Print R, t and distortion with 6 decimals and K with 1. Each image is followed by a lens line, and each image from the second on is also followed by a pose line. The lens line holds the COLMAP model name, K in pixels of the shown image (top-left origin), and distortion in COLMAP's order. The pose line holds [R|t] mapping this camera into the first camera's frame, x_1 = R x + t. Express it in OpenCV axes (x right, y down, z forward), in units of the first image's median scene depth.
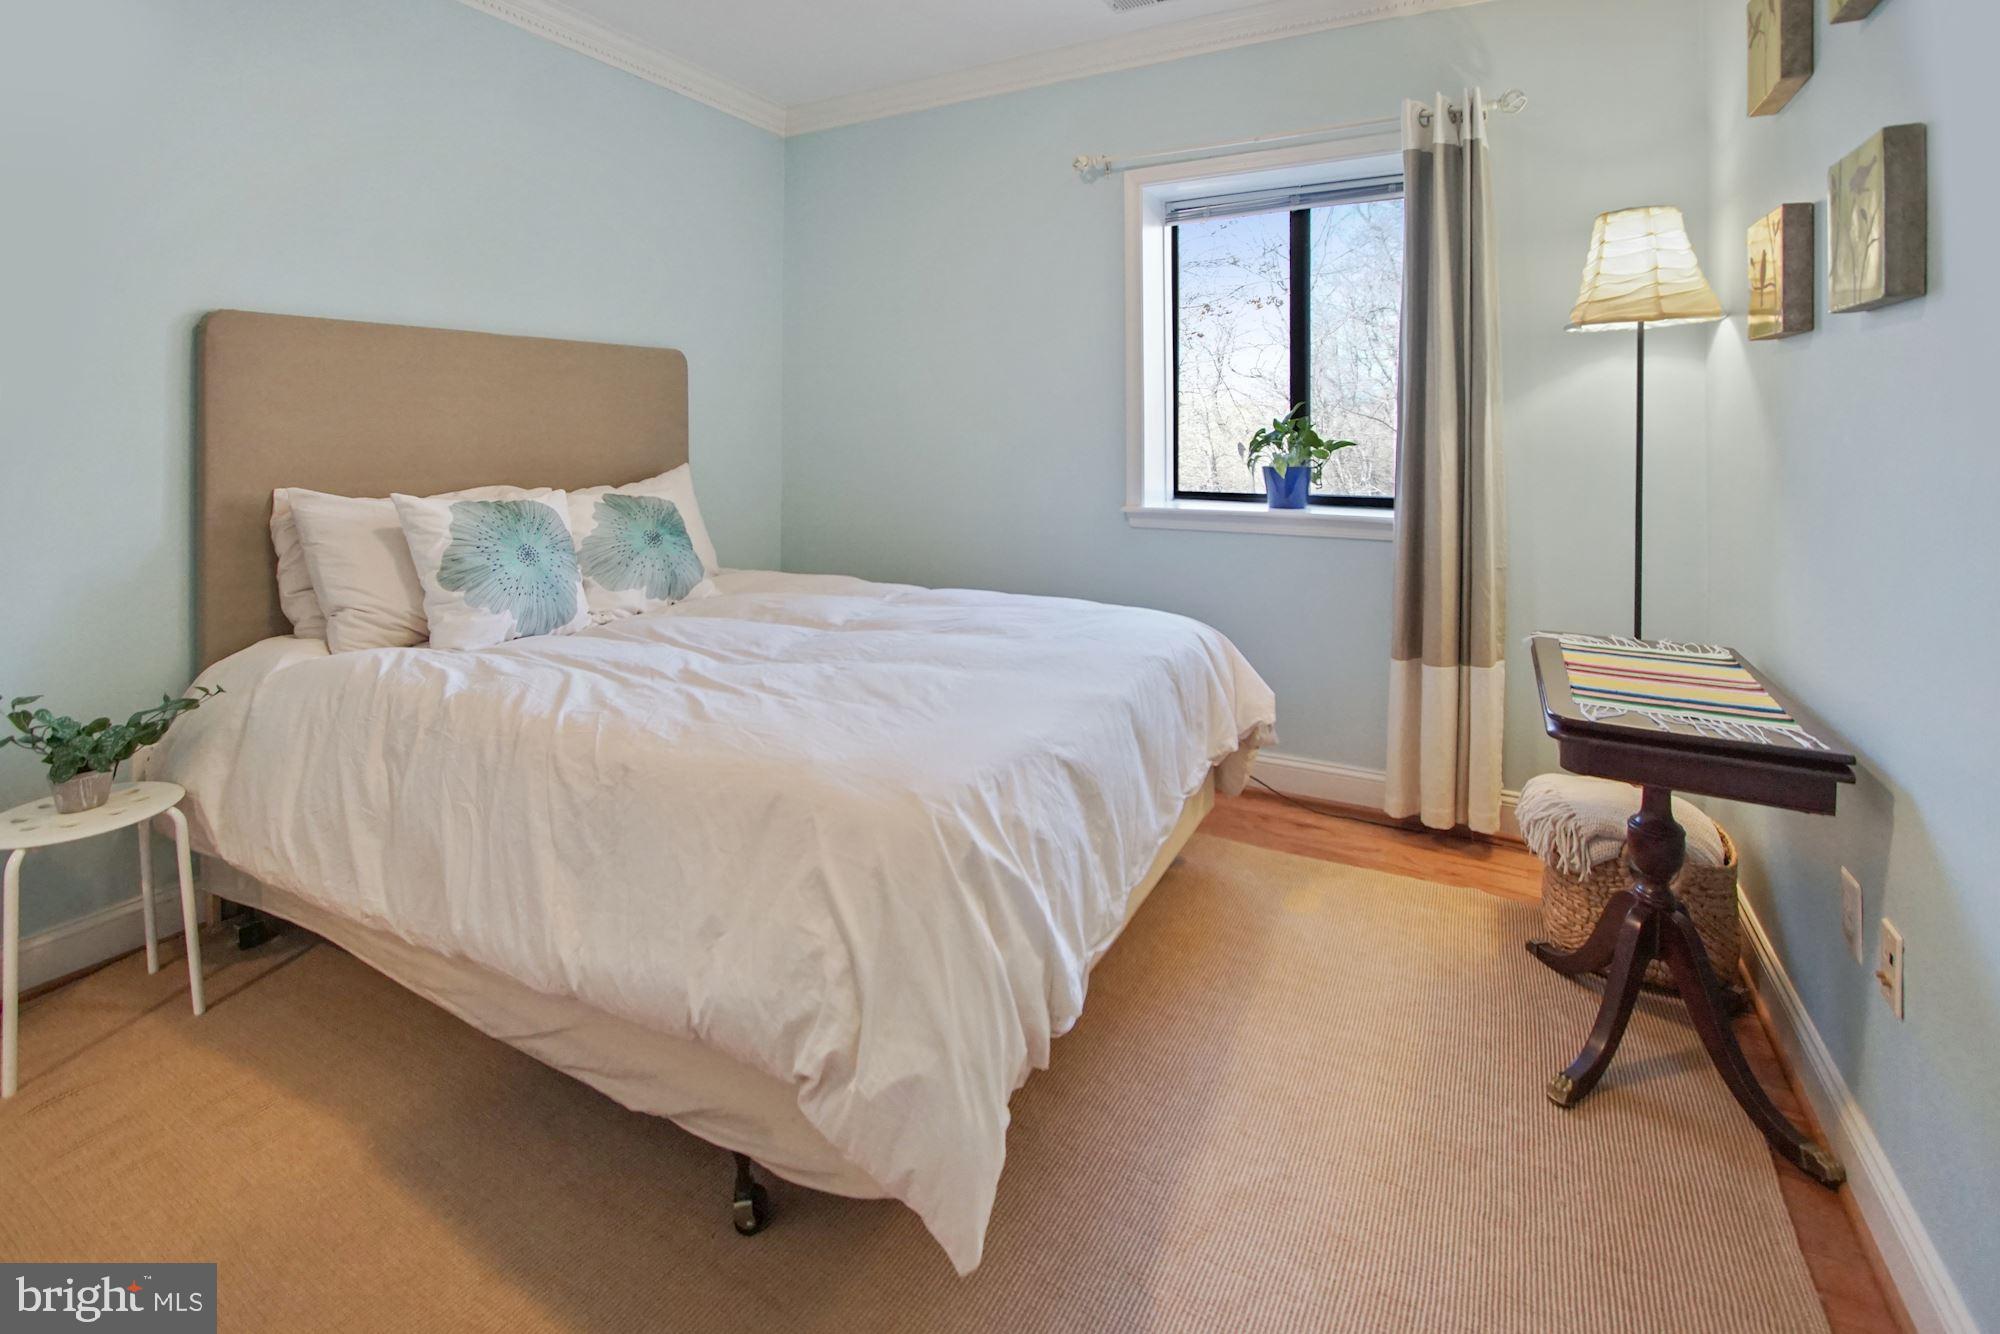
lens RADIAL K [[905.1, 0, 992.4], [0, 905.1, 402.5], [0, 0, 1]] dist [-0.021083, -0.000118]
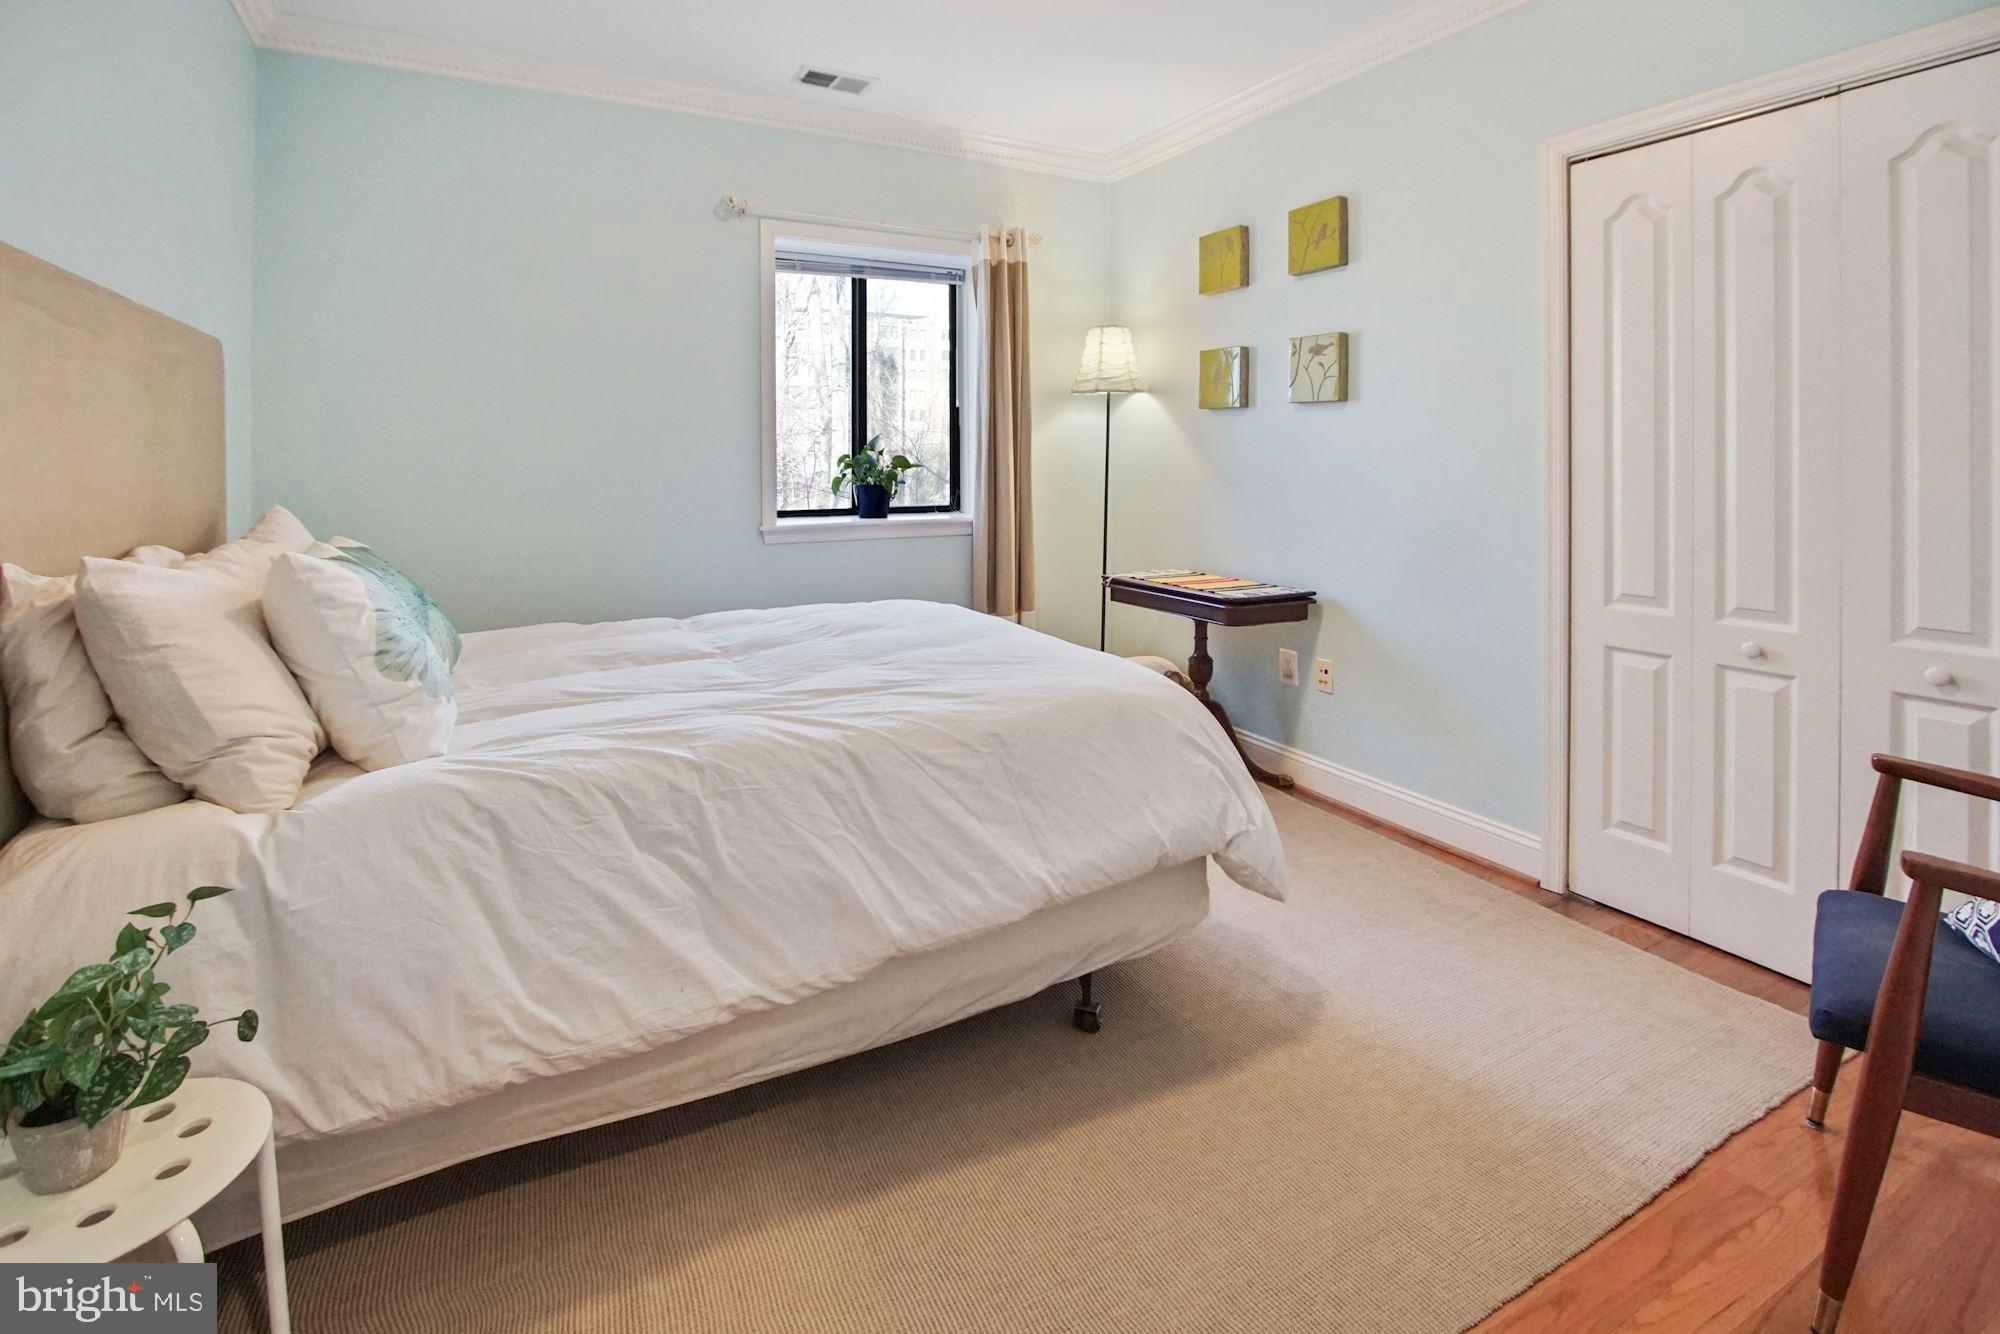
lens RADIAL K [[913.0, 0, 990.5], [0, 913.0, 467.9], [0, 0, 1]] dist [-0.017138, 0.000688]
pose [[0.566322, -0.010954, 0.824111, -0.769492], [-0.020214, 0.999426, 0.027175, 0.010729], [-0.823936, -0.032048, 0.565776, 0.180587]]
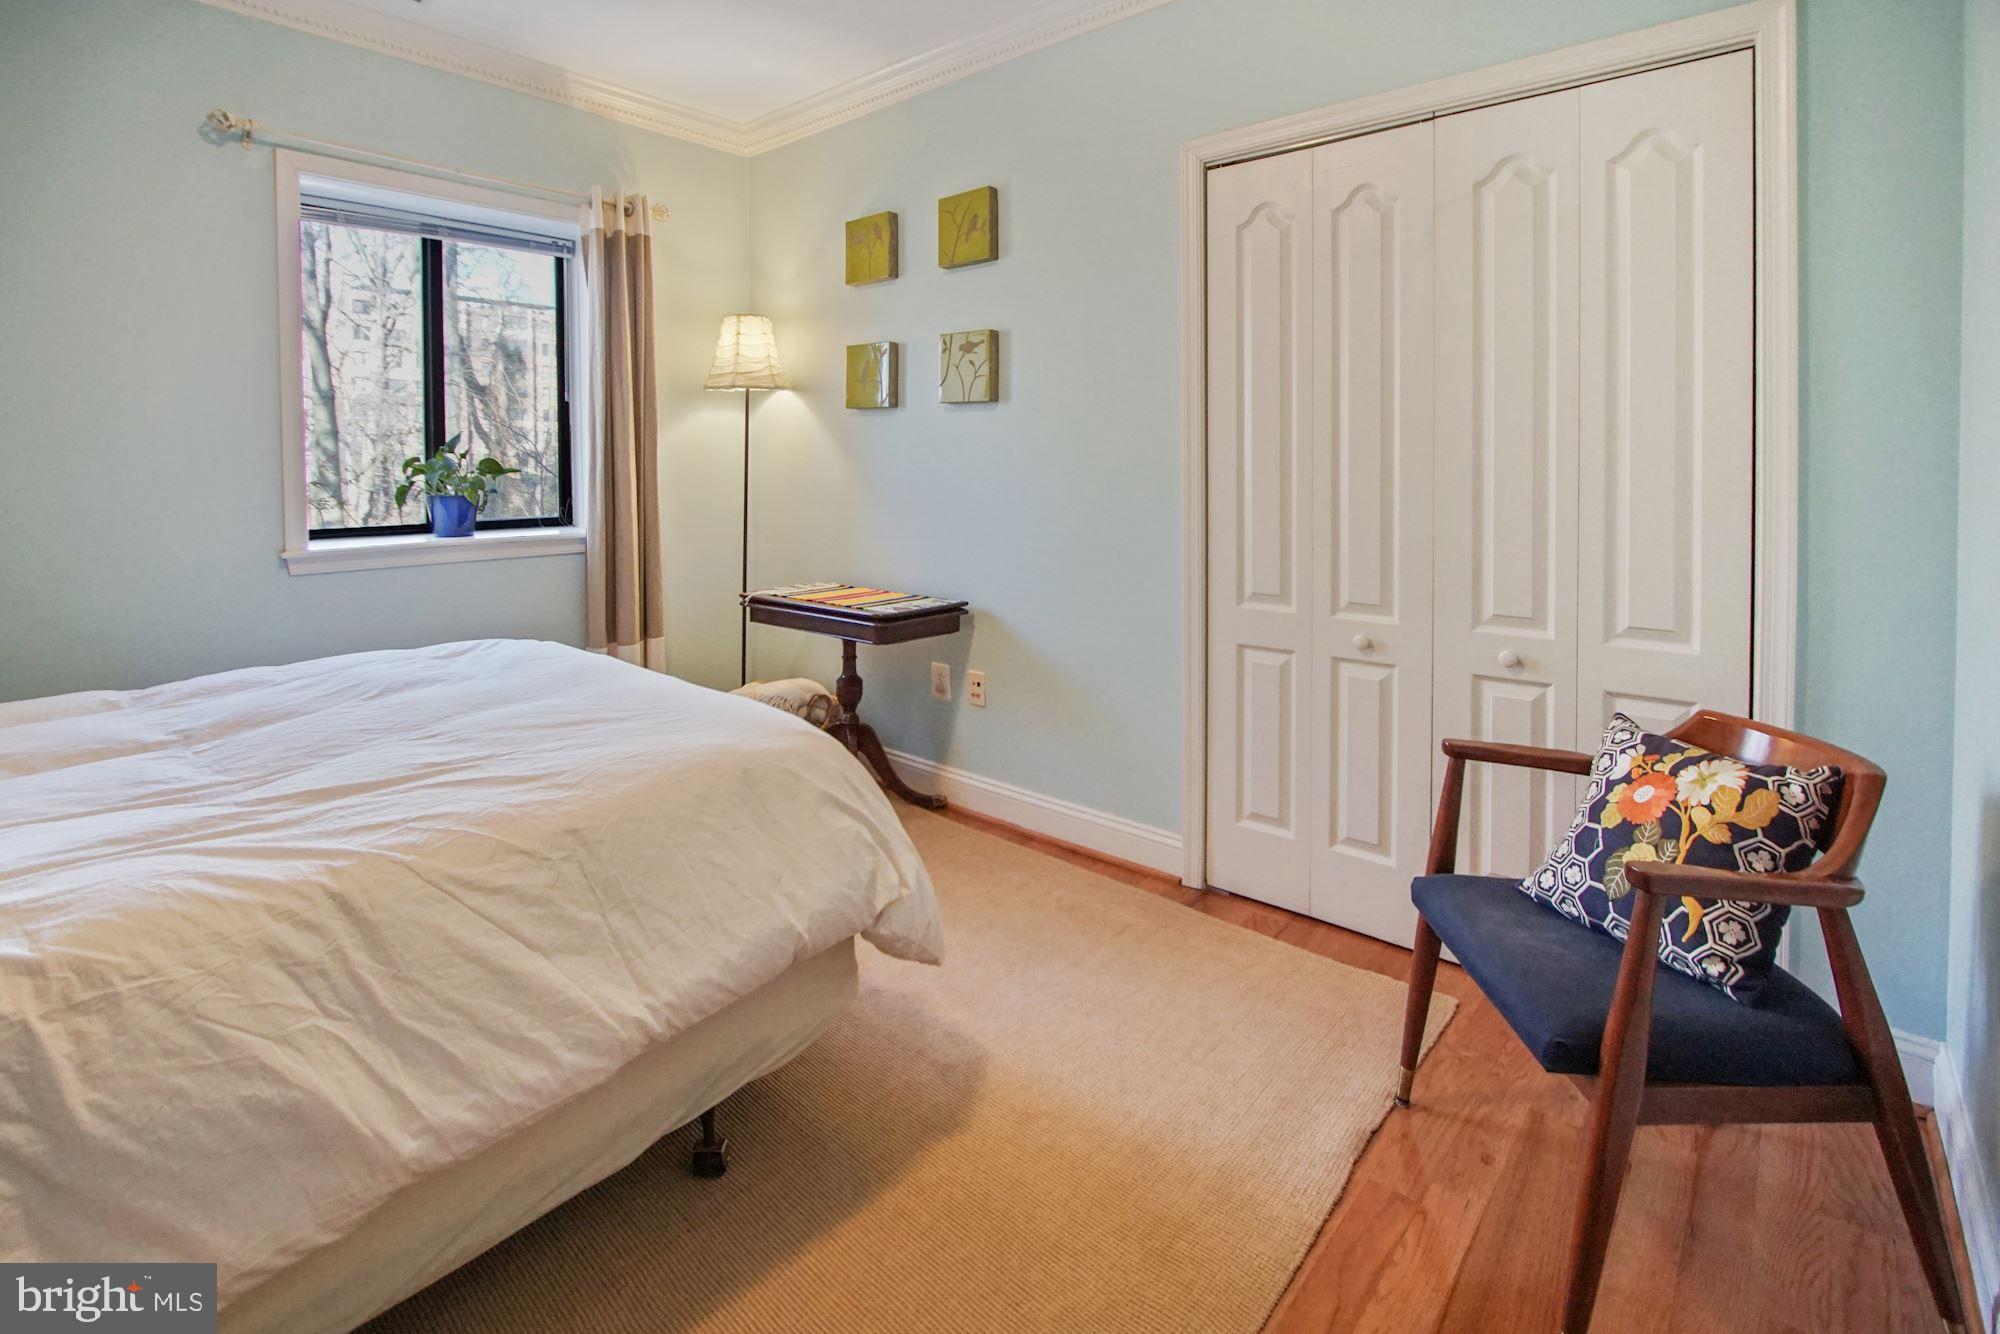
lens RADIAL K [[913.0, 0, 990.5], [0, 913.0, 467.9], [0, 0, 1]] dist [-0.017138, 0.000688]
pose [[0.225215, -0.009955, 0.974258, -0.652626], [-0.022492, 0.999628, 0.015413, 0.011496], [-0.974049, -0.025384, 0.224907, 0.218314]]
